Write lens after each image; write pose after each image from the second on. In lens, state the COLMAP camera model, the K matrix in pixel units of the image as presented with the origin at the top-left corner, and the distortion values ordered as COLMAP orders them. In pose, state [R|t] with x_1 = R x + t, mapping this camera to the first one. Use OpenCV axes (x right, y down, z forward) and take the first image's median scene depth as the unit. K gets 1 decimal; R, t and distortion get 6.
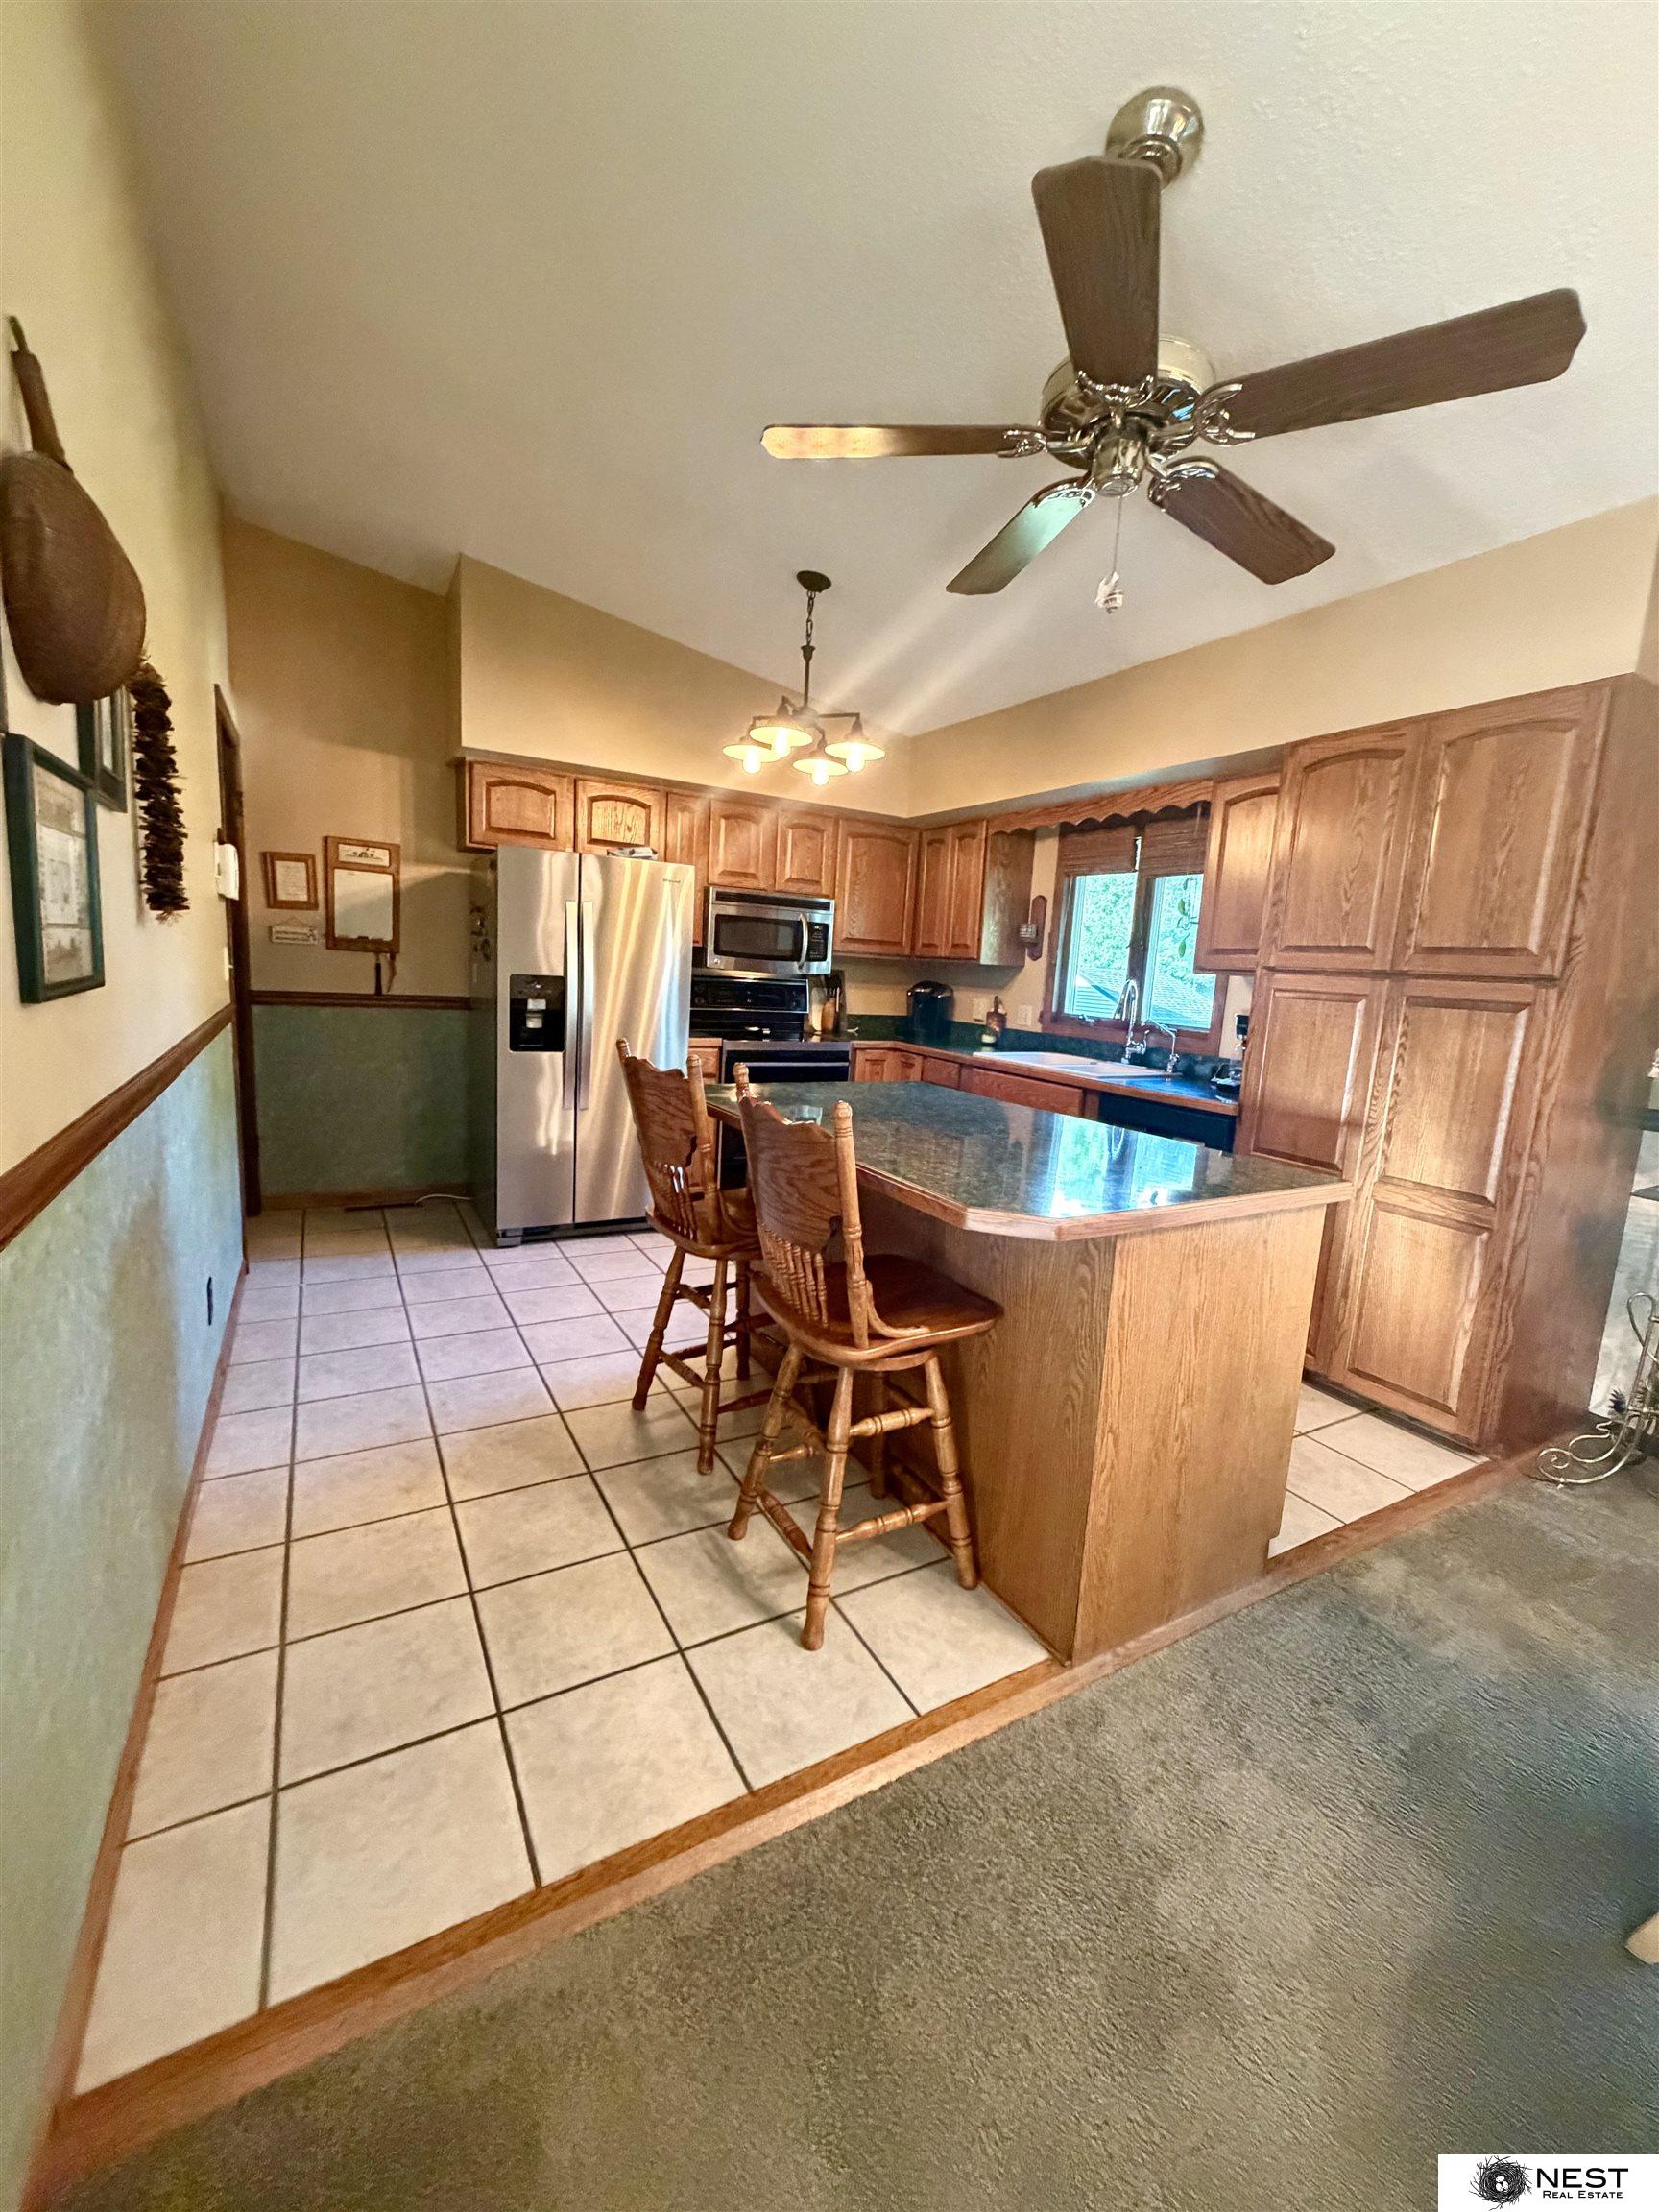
lens RADIAL K [[885.3, 0, 829.5], [0, 885.3, 1106.0], [0, 0, 1]] dist [-0.000091, -0.000122]
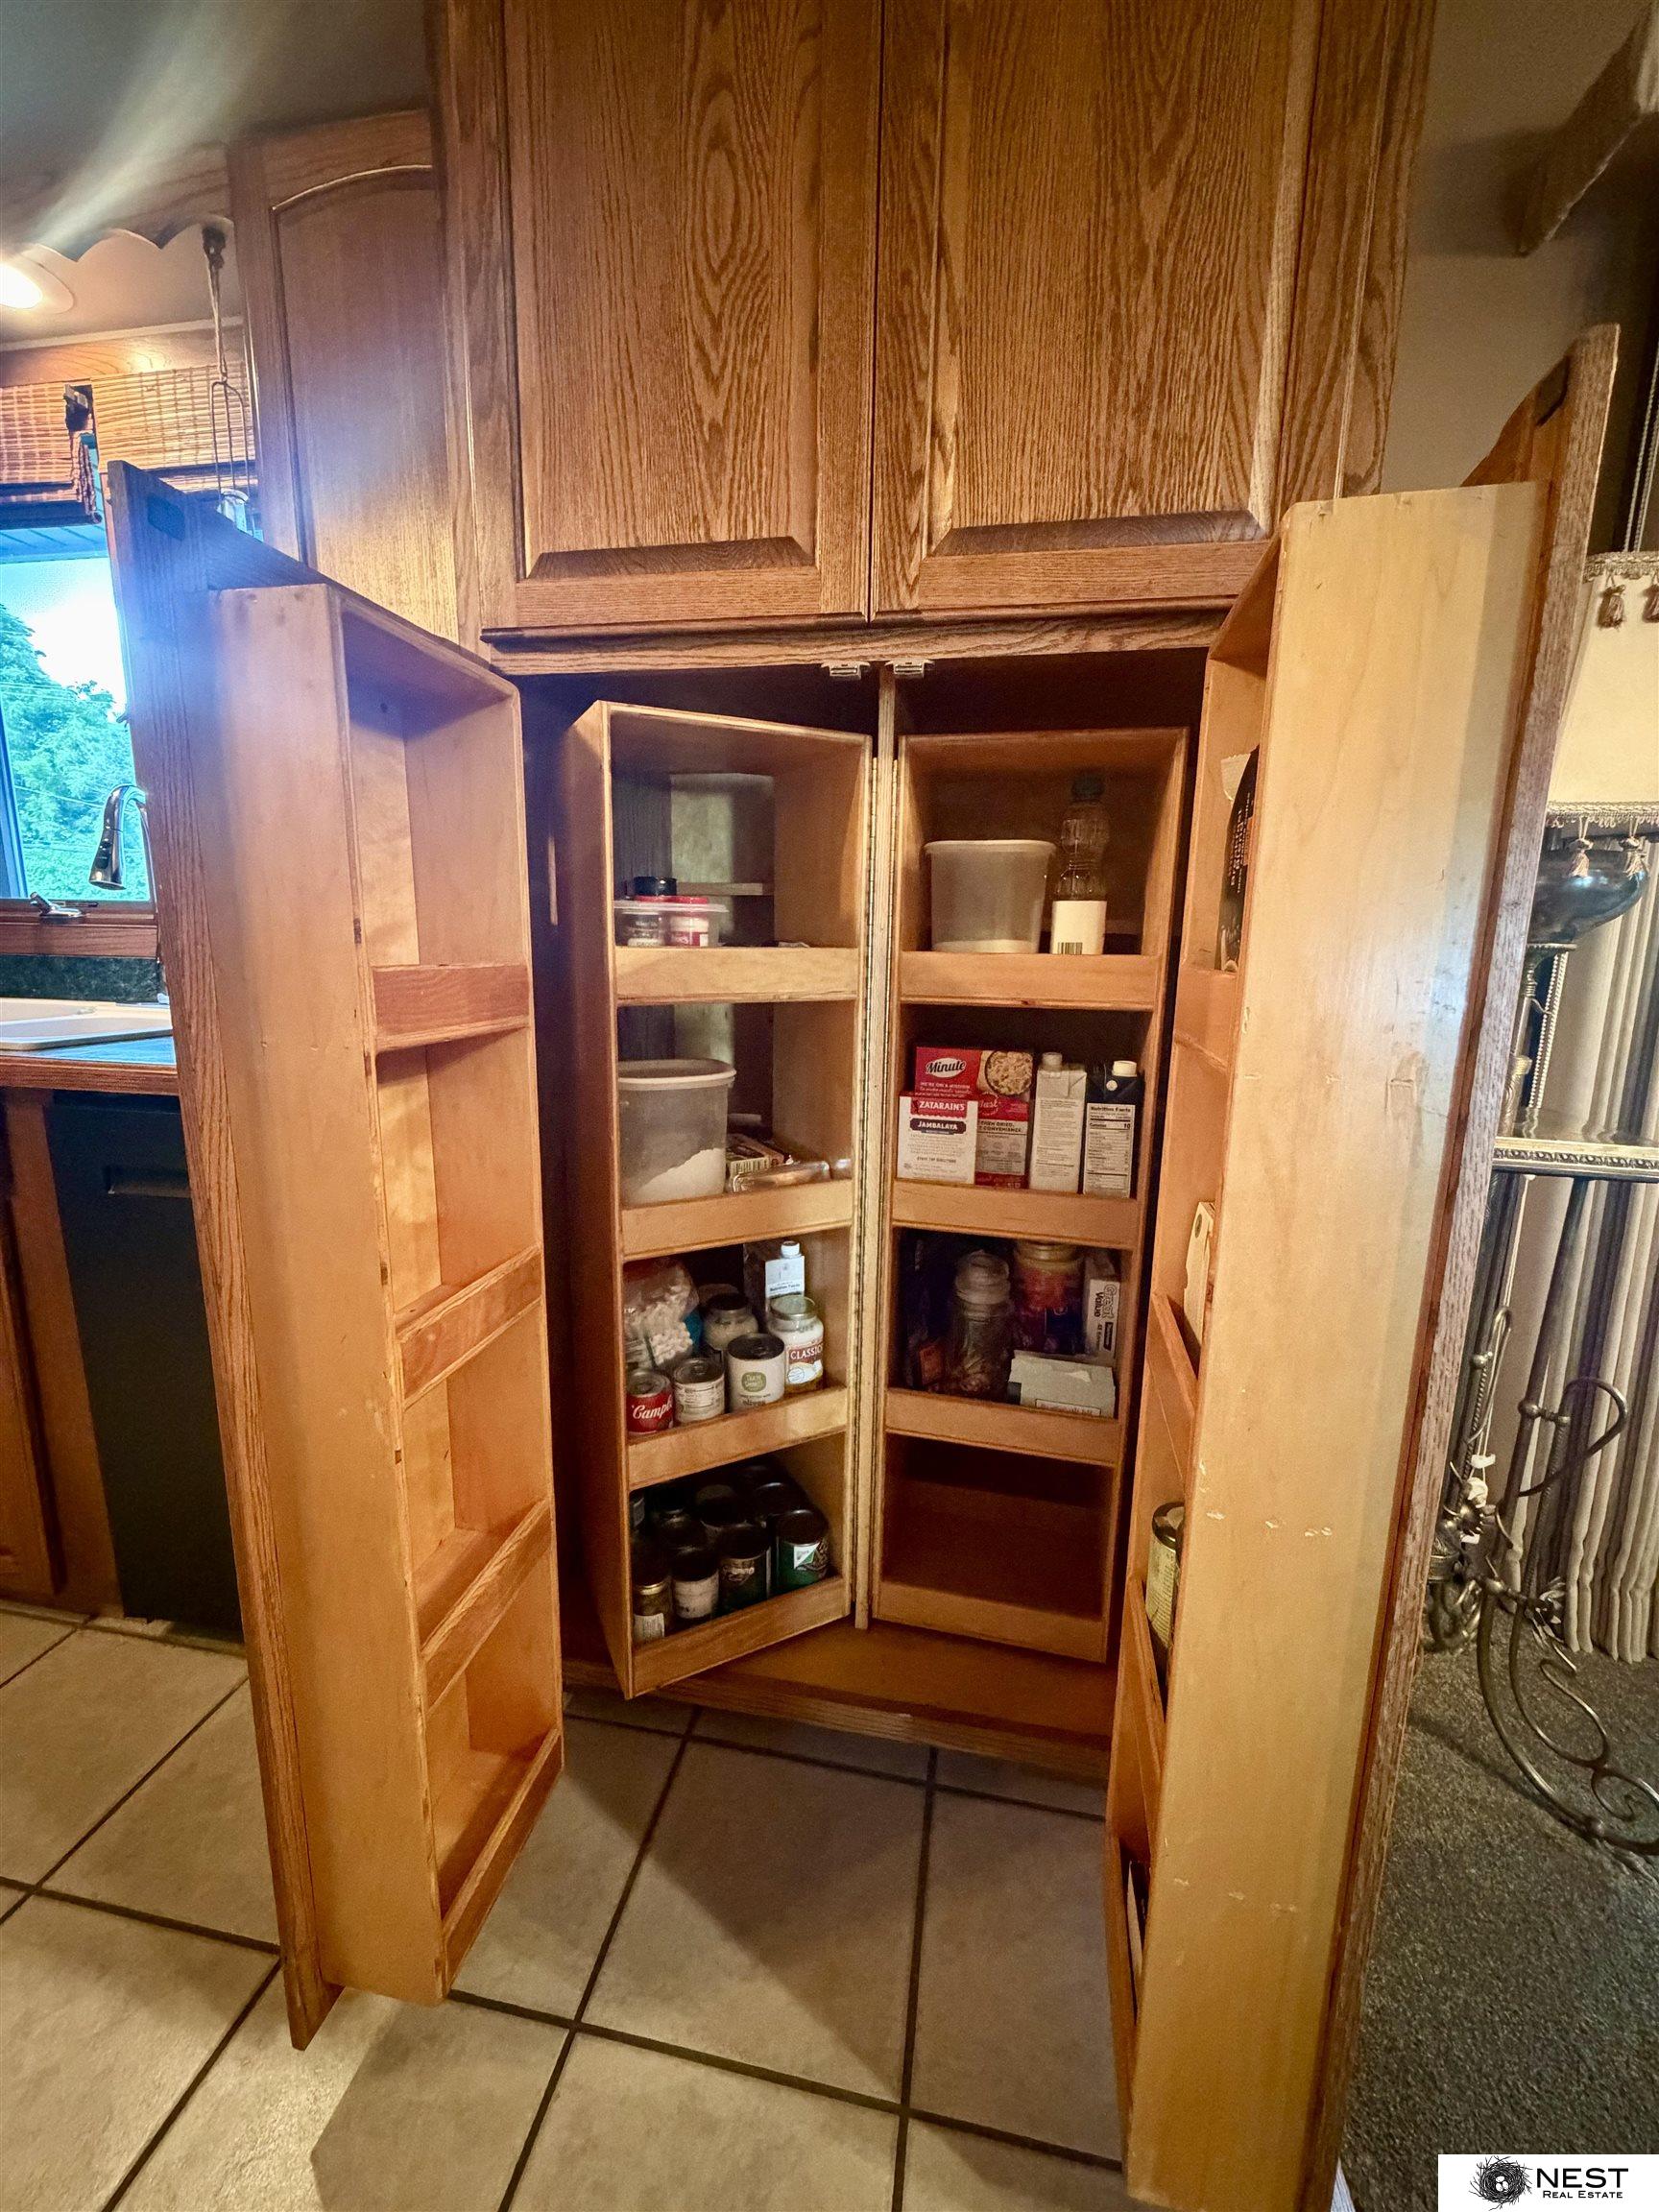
lens RADIAL K [[881.8, 0, 821.4], [0, 881.8, 1103.3], [0, 0, 1]] dist [0.001101, 0.000364]
pose [[0.644408, -0.183171, 0.742419, 0.236482], [0.138444, 0.982789, 0.122309, -0.011807], [-0.752045, 0.023967, 0.658676, 0.548071]]
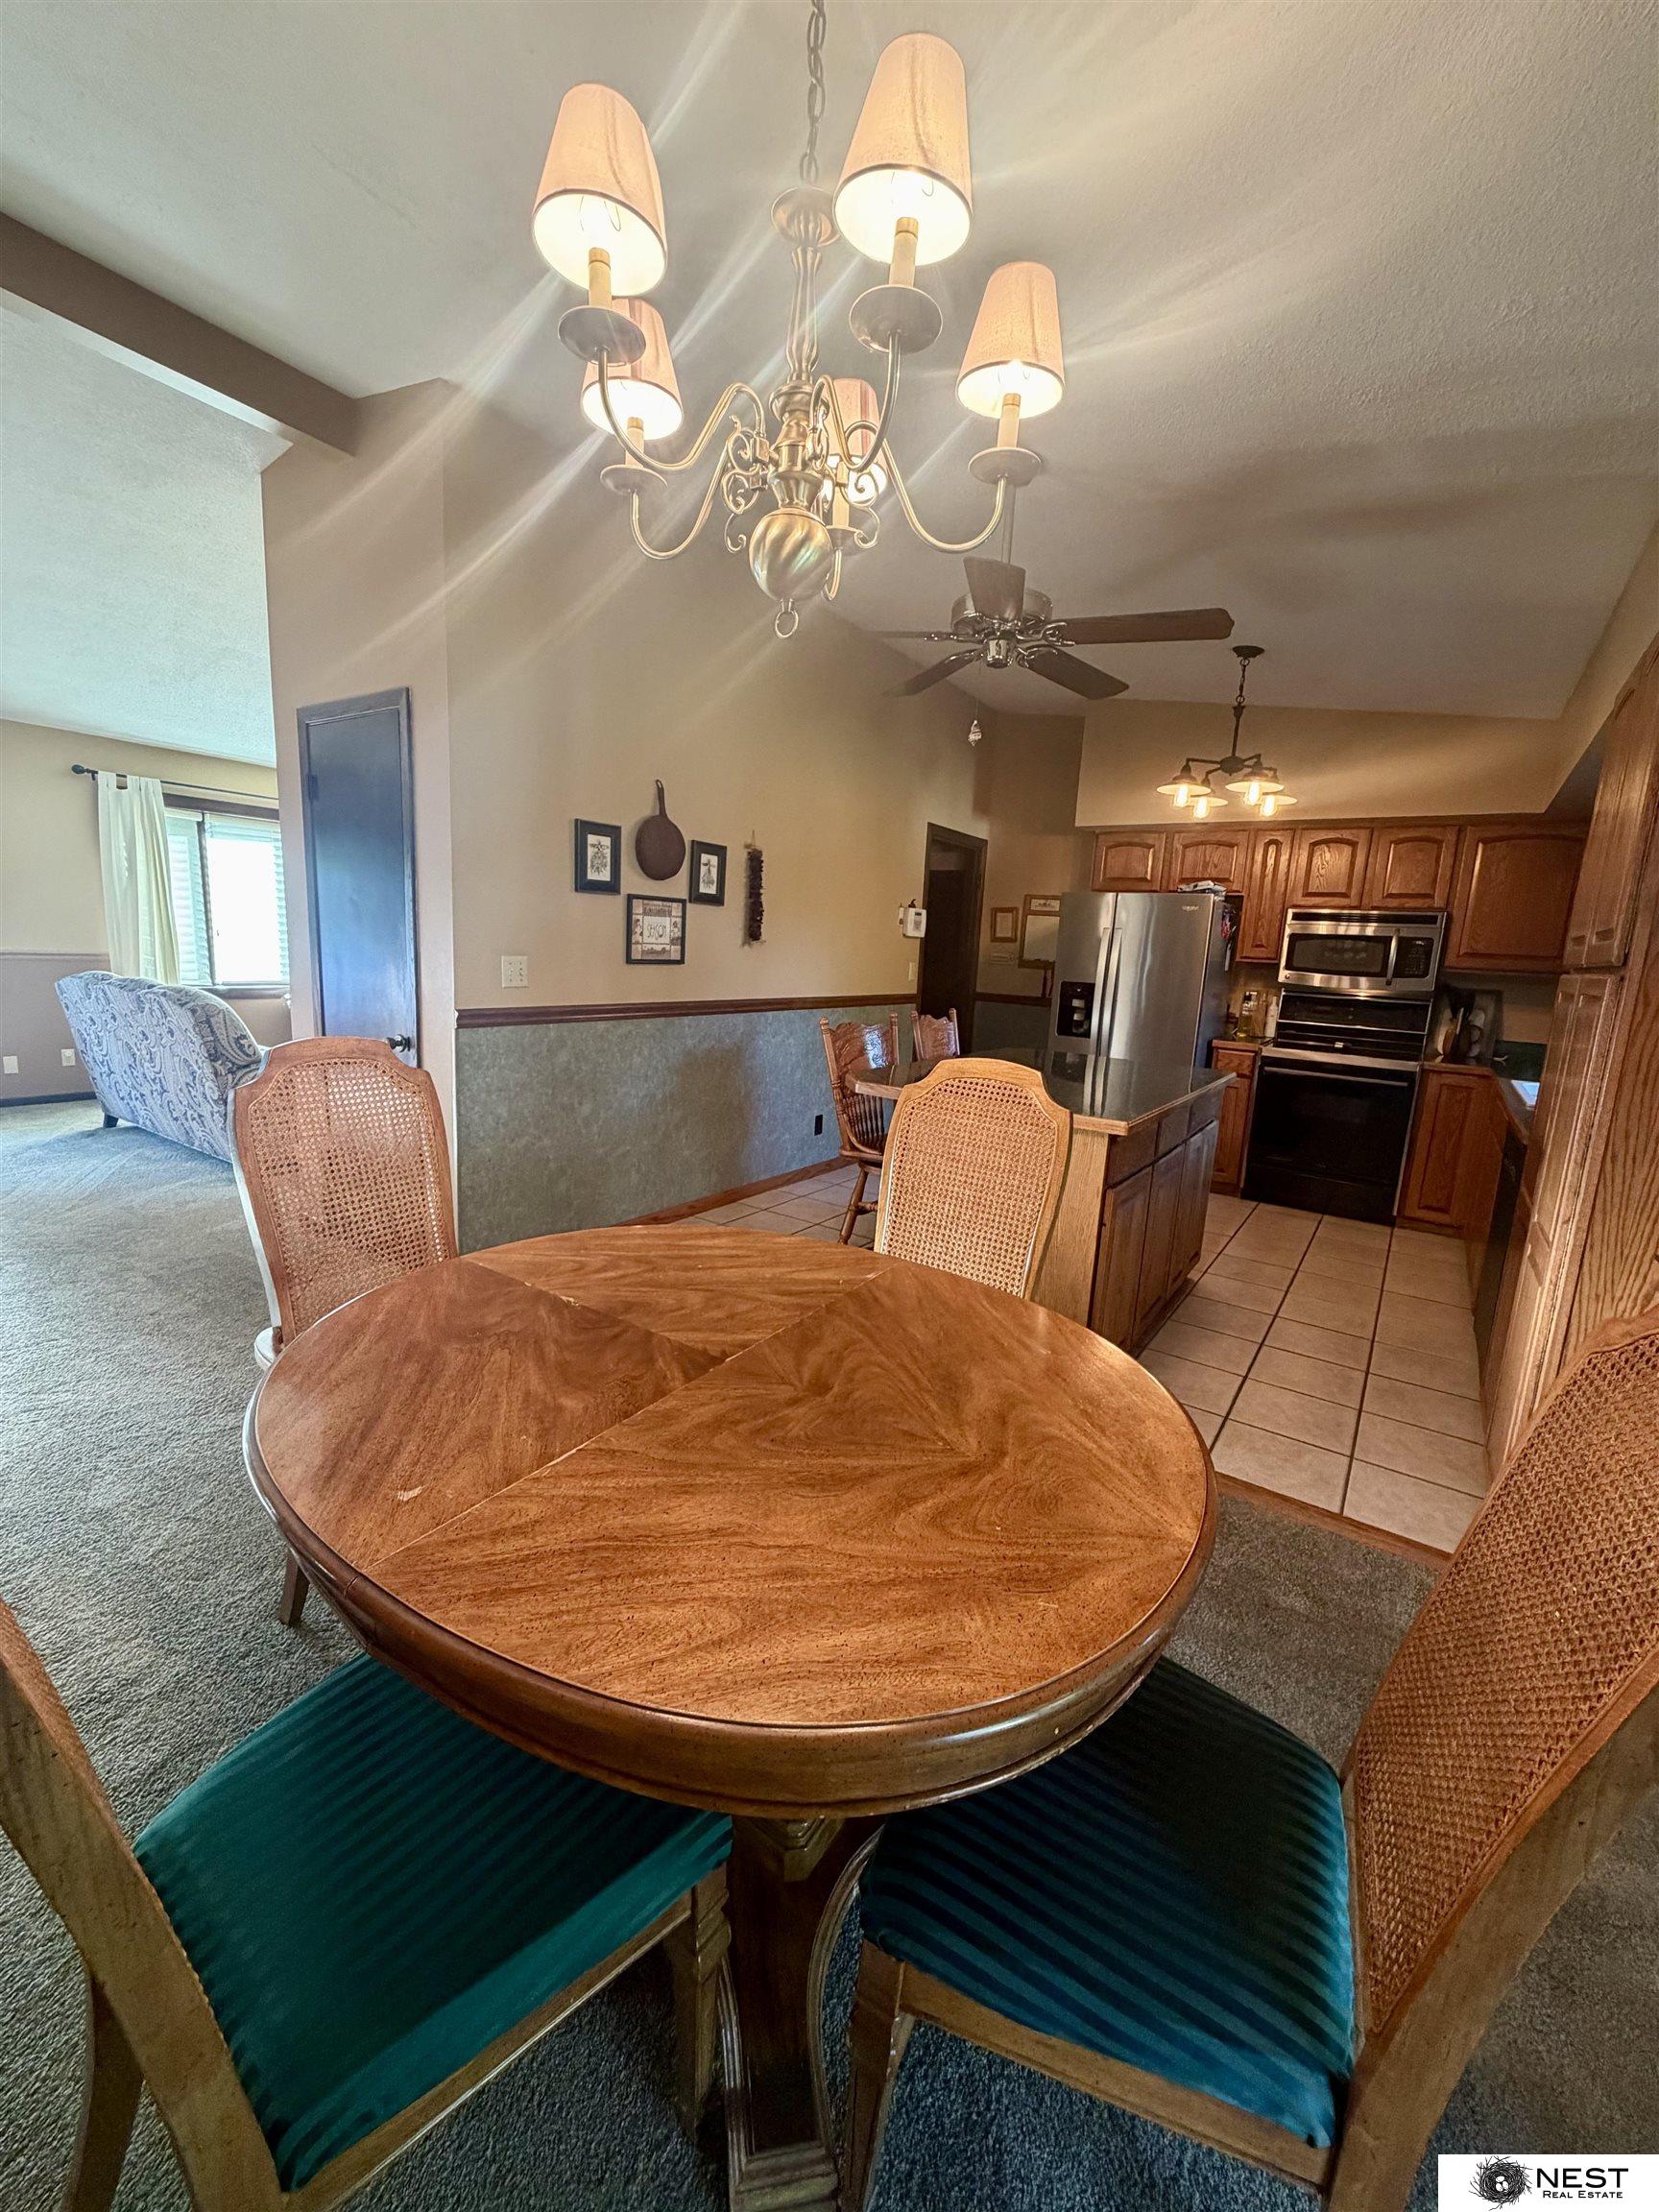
lens RADIAL K [[881.8, 0, 821.4], [0, 881.8, 1103.3], [0, 0, 1]] dist [0.001101, 0.000364]
pose [[0.438797, 0.125620, -0.889762, 0.708309], [-0.168118, 0.984173, 0.056039, 0.029859], [0.882719, 0.124995, 0.452971, 0.026581]]
